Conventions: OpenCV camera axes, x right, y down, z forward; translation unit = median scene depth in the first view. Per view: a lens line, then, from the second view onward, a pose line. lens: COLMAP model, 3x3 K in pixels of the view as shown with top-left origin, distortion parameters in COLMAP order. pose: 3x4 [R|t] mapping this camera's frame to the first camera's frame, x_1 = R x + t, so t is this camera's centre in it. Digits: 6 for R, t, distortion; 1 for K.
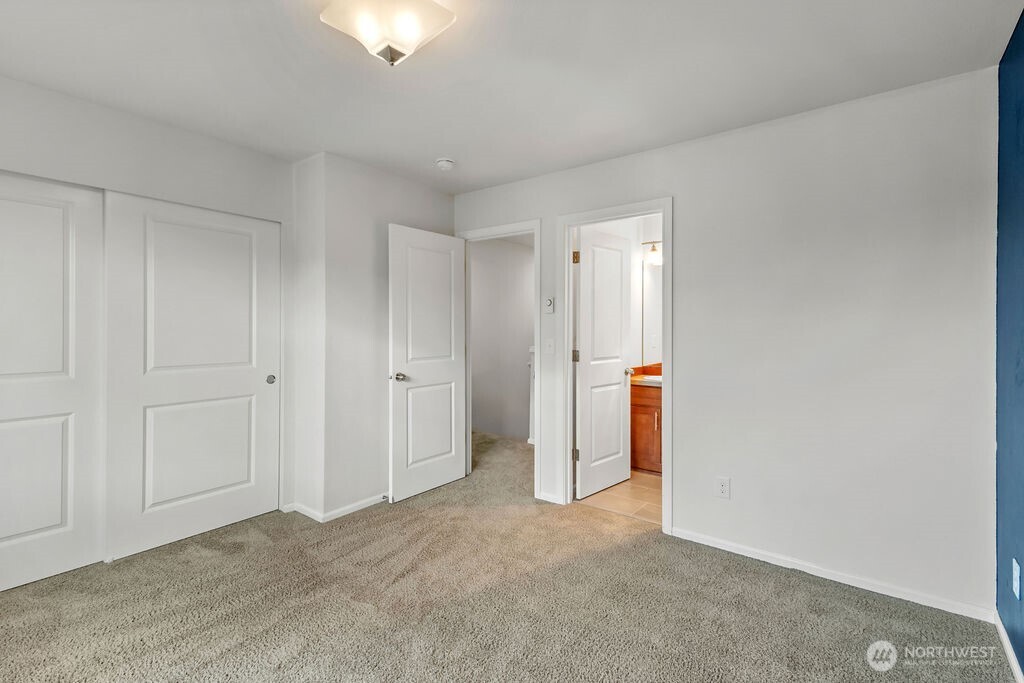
lens RADIAL K [[470.6, 0, 517.0], [0, 470.6, 332.2], [0, 0, 1]] dist [0.034103, -0.000653]
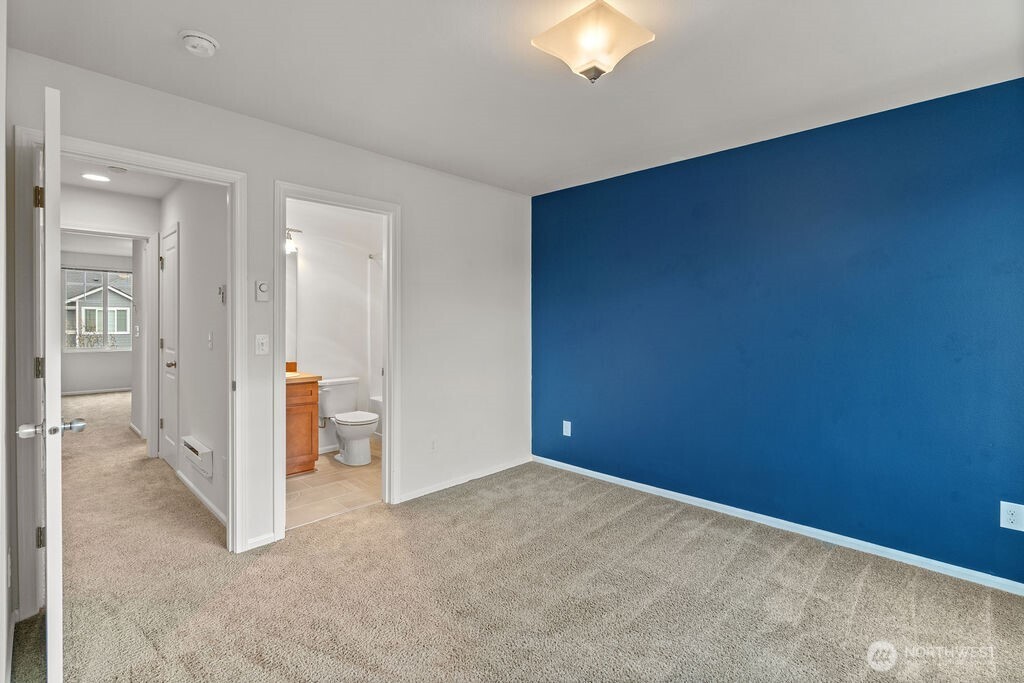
lens RADIAL K [[470.6, 0, 517.0], [0, 470.6, 332.2], [0, 0, 1]] dist [0.034103, -0.000653]
pose [[0.131779, -0.021492, 0.991046, -0.748483], [0.006903, 0.999761, 0.020763, -0.004931], [-0.991255, 0.004105, 0.131896, 0.561346]]
